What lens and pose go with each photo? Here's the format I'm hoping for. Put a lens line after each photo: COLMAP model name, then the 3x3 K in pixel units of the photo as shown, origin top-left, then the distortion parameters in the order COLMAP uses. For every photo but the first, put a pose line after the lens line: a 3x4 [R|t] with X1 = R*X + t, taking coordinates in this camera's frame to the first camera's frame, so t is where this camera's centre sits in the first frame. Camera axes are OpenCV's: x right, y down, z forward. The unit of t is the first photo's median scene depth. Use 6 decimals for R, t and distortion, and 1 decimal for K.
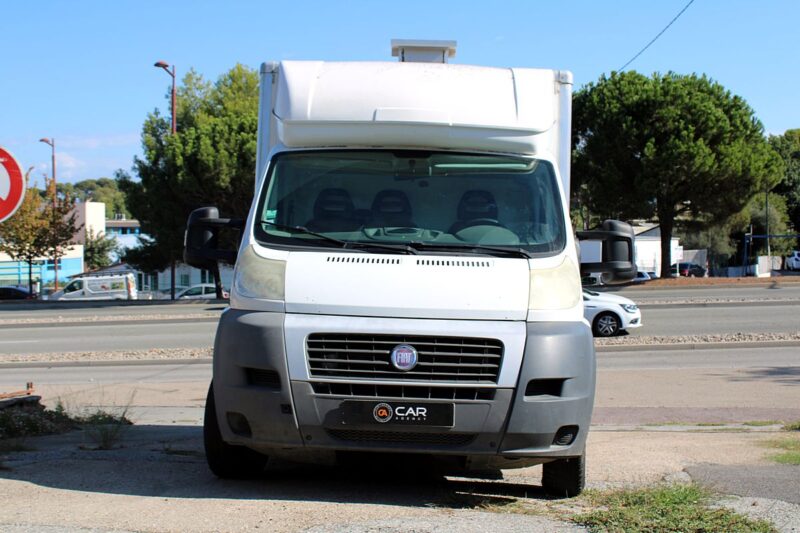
lens RADIAL K [[1037.7, 0, 400.0], [0, 1037.7, 266.5], [0, 0, 1]] dist [0.005094, 0.003916]
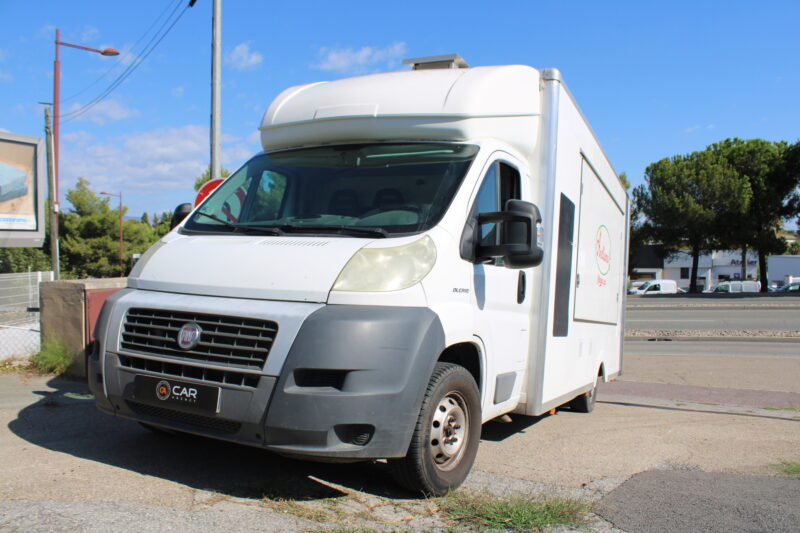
lens RADIAL K [[664.2, 0, 400.0], [0, 664.2, 266.5], [0, 0, 1]] dist [-0.156493, 0.129605]
pose [[0.905678, 0.002347, -0.423959, 0.442313], [-0.011536, 0.999751, -0.019109, 0.032594], [0.423809, 0.022197, 0.905480, 0.531242]]
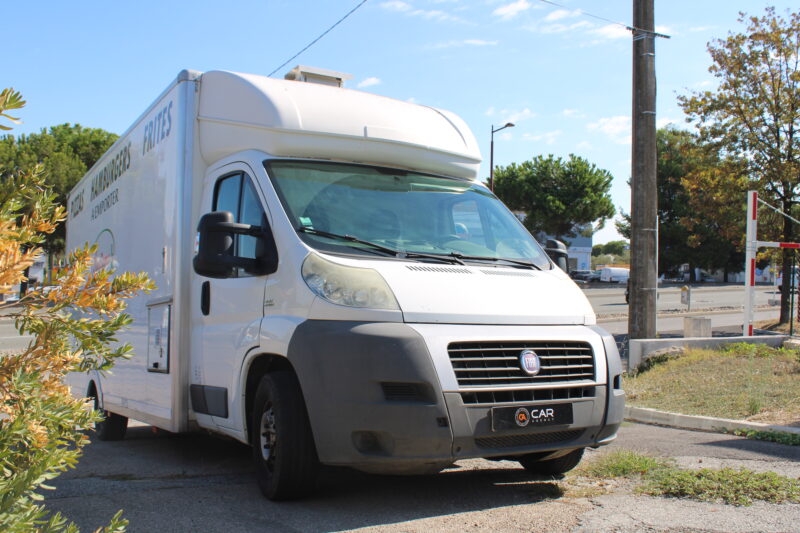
lens RADIAL K [[805.6, 0, 400.0], [0, 805.6, 266.5], [0, 0, 1]] dist [-0.164178, 0.173789]
pose [[0.838984, 0.016704, 0.543900, -0.545865], [-0.003160, 0.999661, -0.025827, 0.012494], [-0.544147, 0.019950, 0.838753, 0.395921]]
